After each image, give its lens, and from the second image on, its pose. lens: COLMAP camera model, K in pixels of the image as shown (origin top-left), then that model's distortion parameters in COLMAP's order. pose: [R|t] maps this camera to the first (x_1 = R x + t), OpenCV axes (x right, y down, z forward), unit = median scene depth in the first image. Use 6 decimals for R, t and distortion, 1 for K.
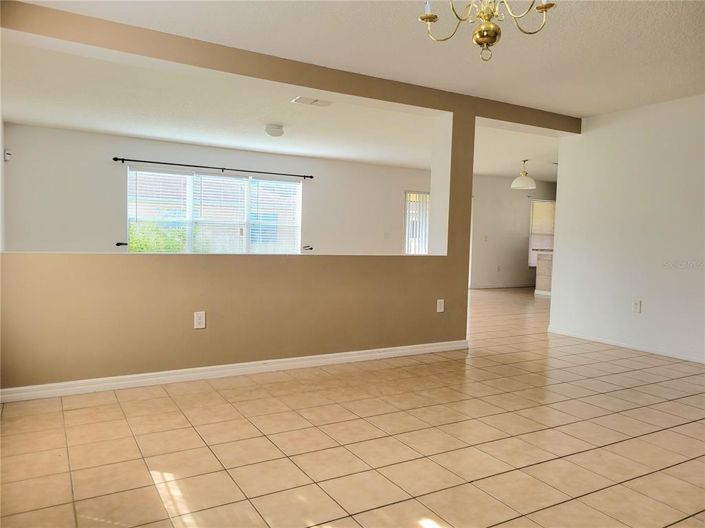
lens RADIAL K [[529.6, 0, 352.5], [0, 529.6, 264.0], [0, 0, 1]] dist [0.039425, -0.001135]
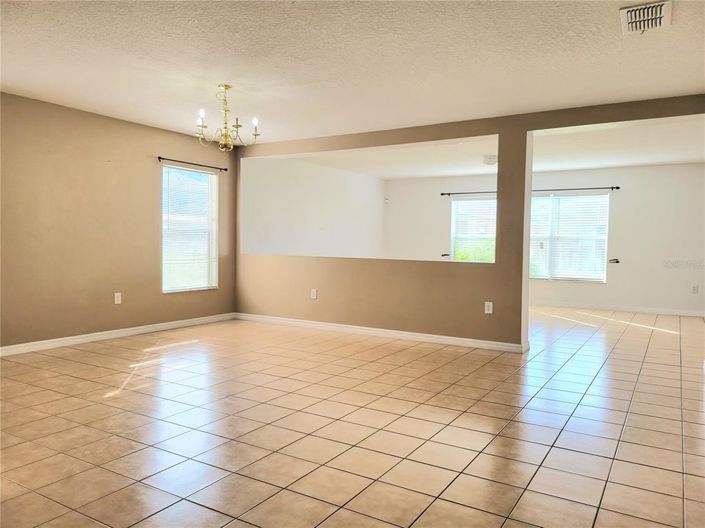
lens RADIAL K [[529.6, 0, 352.5], [0, 529.6, 264.0], [0, 0, 1]] dist [0.039425, -0.001135]
pose [[0.478289, 0.020064, -0.877973, 0.884797], [-0.050058, 0.998736, -0.004447, 0.005177], [0.876775, 0.046077, 0.478689, 0.182748]]
